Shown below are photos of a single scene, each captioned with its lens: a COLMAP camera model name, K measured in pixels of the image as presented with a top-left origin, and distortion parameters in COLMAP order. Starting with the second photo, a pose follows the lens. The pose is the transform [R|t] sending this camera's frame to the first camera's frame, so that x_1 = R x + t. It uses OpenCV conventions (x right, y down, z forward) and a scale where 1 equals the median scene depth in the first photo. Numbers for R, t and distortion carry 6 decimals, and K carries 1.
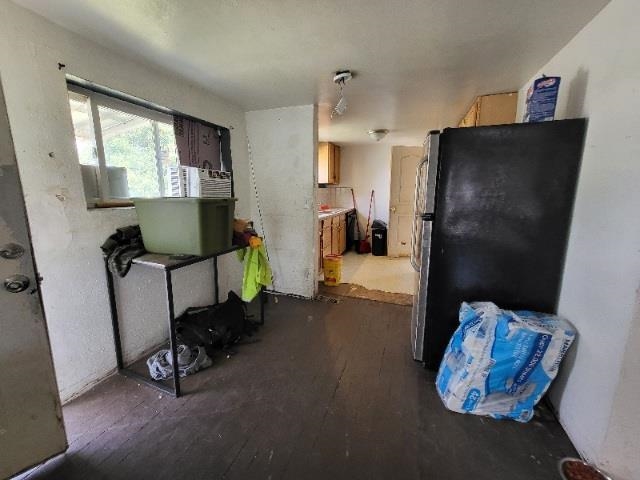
lens RADIAL K [[261.2, 0, 320.0], [0, 261.2, 240.0], [0, 0, 1]] dist [0.000026, -0.000001]
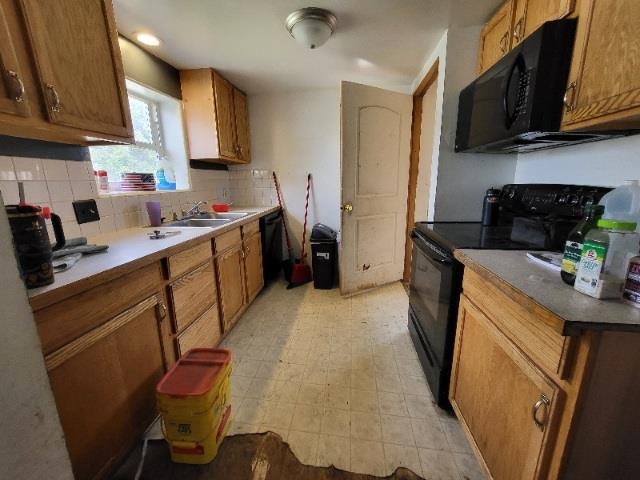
lens RADIAL K [[256.9, 0, 302.7], [0, 256.9, 240.2], [0, 0, 1]] dist [-0.000194, -0.000042]
pose [[0.987535, -0.052201, 0.148494, 0.098512], [0.045373, 0.997767, 0.049003, -0.075722], [-0.150721, -0.041655, 0.987698, 0.454649]]
